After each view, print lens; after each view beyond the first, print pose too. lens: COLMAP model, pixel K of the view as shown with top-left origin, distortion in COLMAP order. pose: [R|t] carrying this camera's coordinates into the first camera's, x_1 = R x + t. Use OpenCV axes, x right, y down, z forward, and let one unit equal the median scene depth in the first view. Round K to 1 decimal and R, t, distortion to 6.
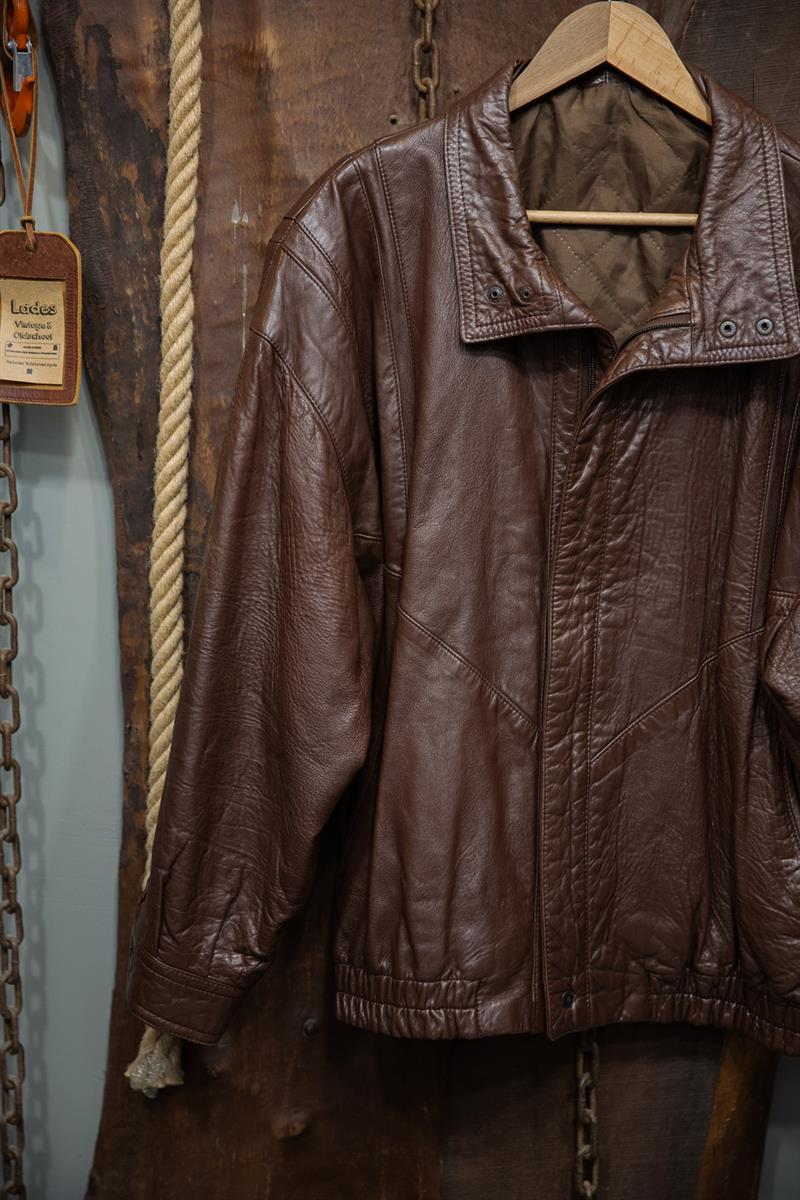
lens RADIAL K [[1965.7, 0, 403.9], [0, 1965.7, 605.7], [0, 0, 1]] dist [0.113962, 0.047684]
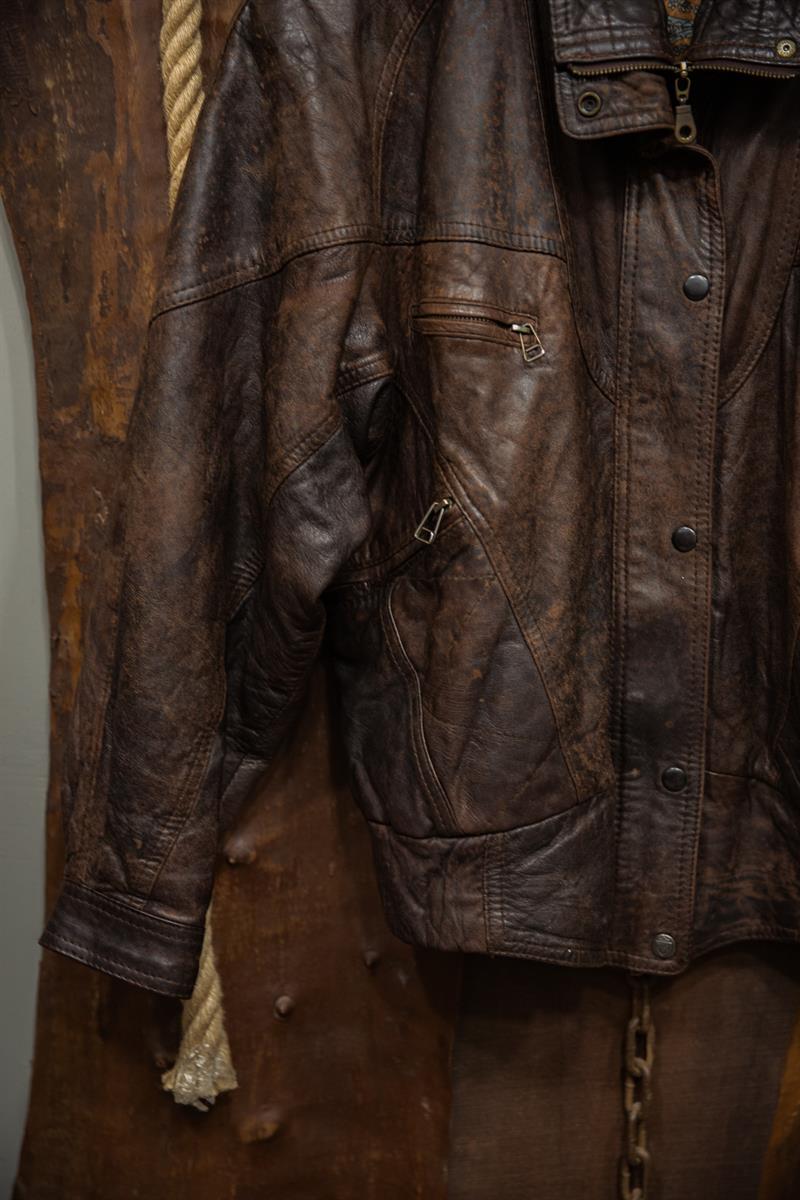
lens RADIAL K [[1815.0, 0, 397.7], [0, 1815.0, 602.1], [0, 0, 1]] dist [0.092917, 0.020453]
pose [[0.999565, -0.003458, 0.029274, -0.023672], [0.002710, 0.999670, 0.025548, 0.030366], [-0.029352, -0.025457, 0.999245, 0.274758]]
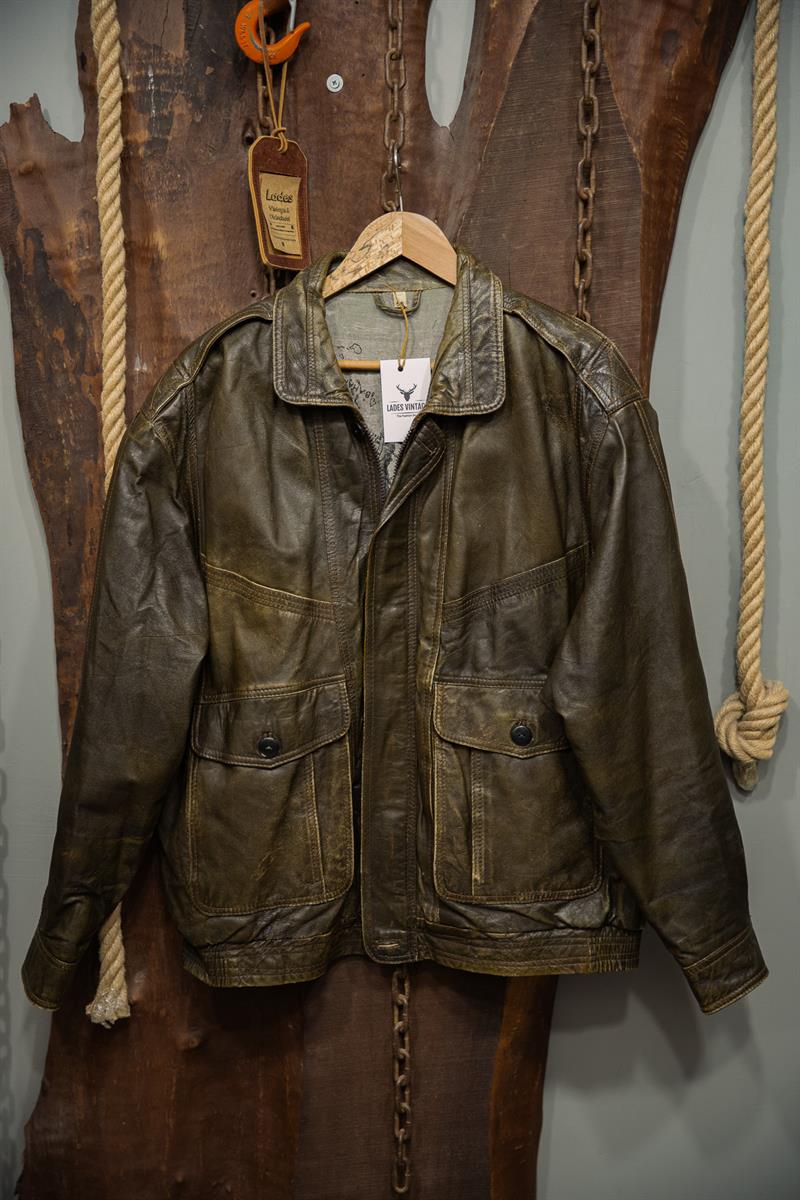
lens RADIAL K [[1752.4, 0, 399.4], [0, 1752.4, 604.8], [0, 0, 1]] dist [0.087751, 0.018886]
pose [[0.999857, -0.014069, 0.009395, 0.083993], [0.014169, 0.999843, -0.010675, -0.018565], [-0.009243, 0.010806, 0.999899, -0.213486]]
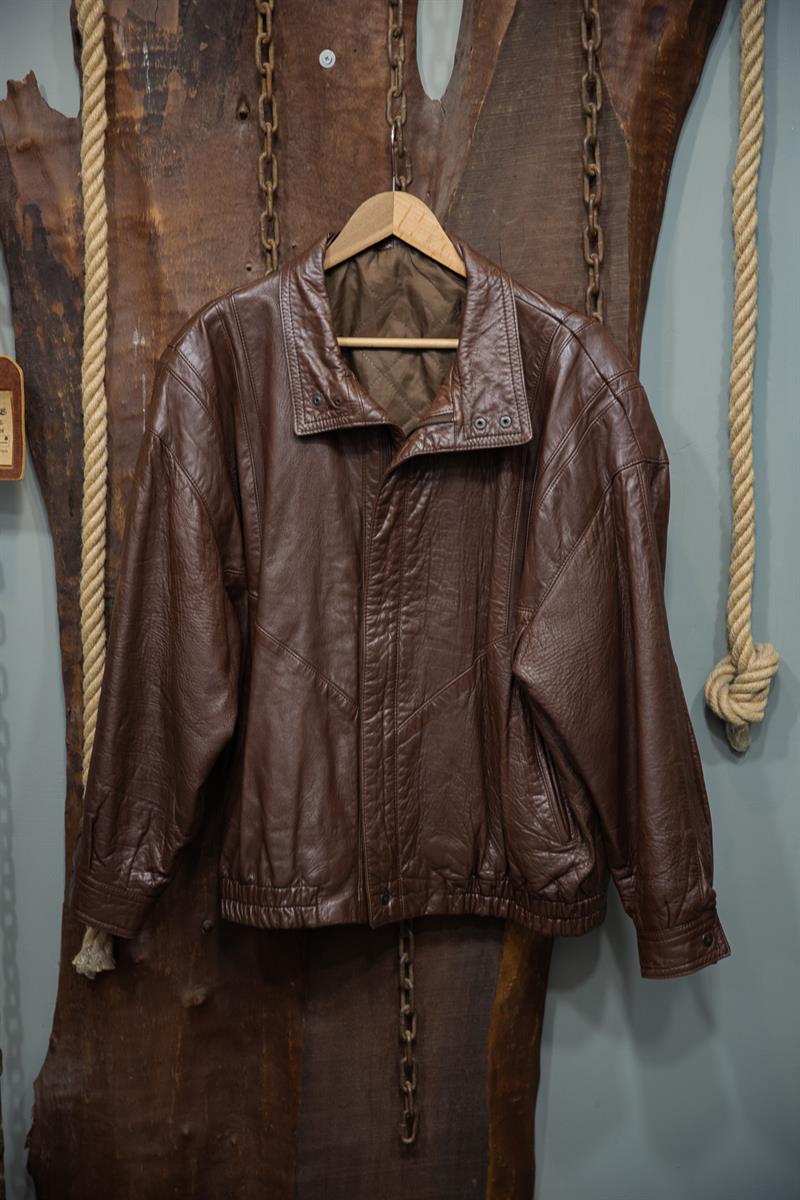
lens RADIAL K [[1965.7, 0, 403.9], [0, 1965.7, 605.7], [0, 0, 1]] dist [0.113962, 0.047684]
pose [[0.999776, -0.021041, 0.002442, 0.098179], [0.020975, 0.999475, 0.024698, -0.043435], [-0.002960, -0.024641, 0.999692, -0.395620]]
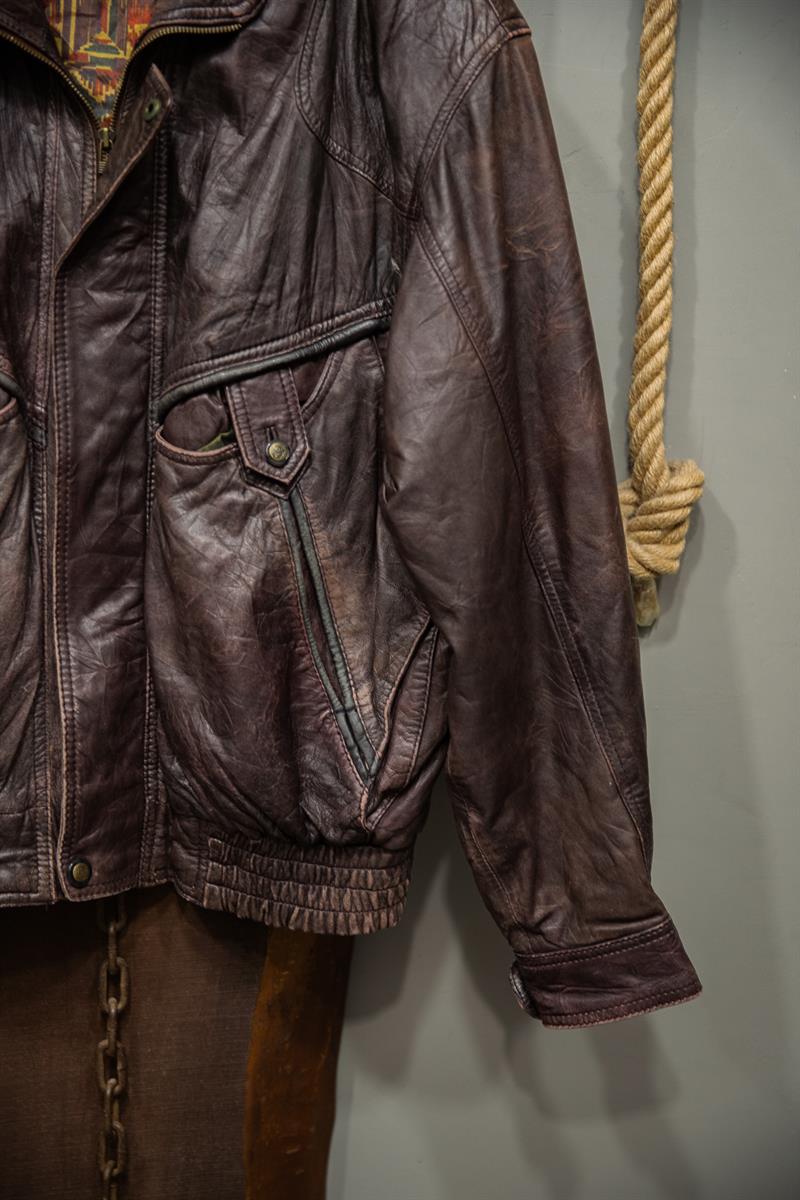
lens RADIAL K [[1744.7, 0, 399.8], [0, 1744.7, 609.6], [0, 0, 1]] dist [0.069658, 0.072730]
pose [[0.999723, 0.006826, 0.022513, 0.211601], [-0.006396, 0.999796, -0.019142, 0.117674], [-0.022639, 0.018993, 0.999563, 0.219020]]
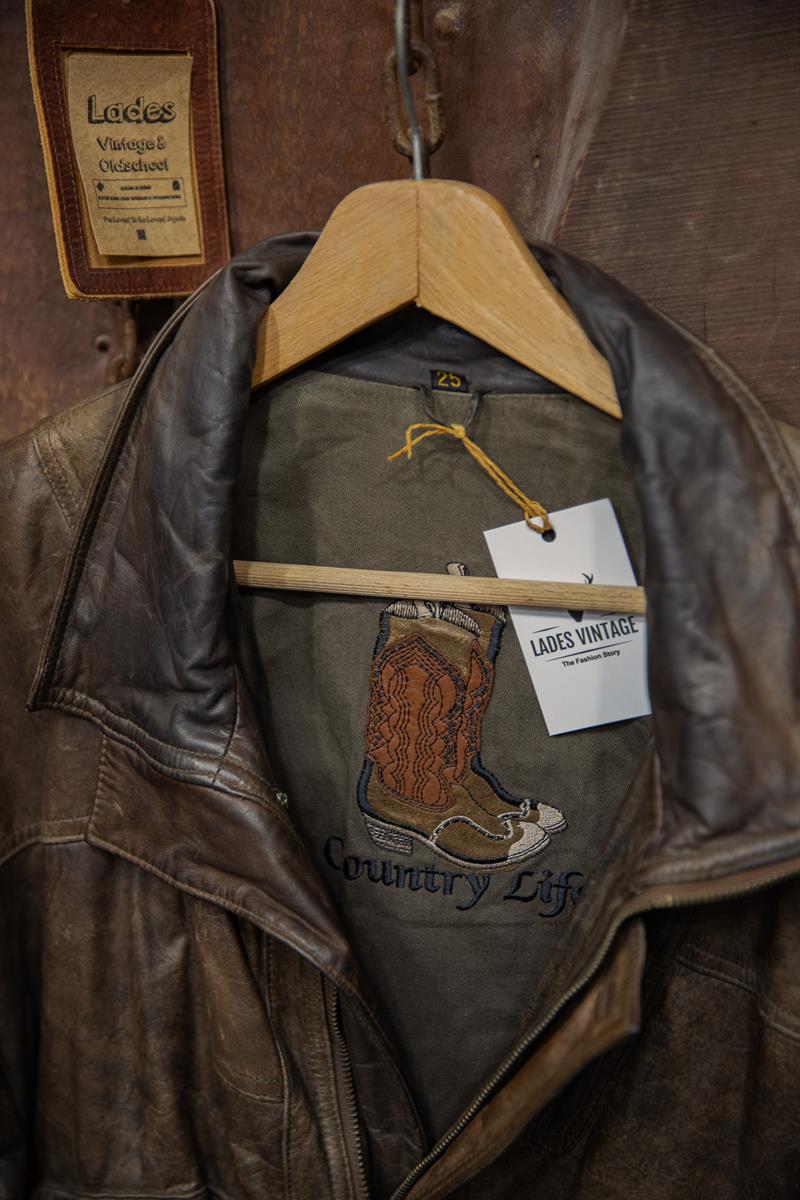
lens RADIAL K [[1891.5, 0, 400.0], [0, 1891.5, 600.0], [0, 0, 1]] dist [0.010931, 0.567422]
pose [[0.967553, 0.033279, -0.250467, 0.220169], [-0.001729, 0.992137, 0.125146, -0.250450], [0.252662, -0.120653, 0.960003, 0.520065]]
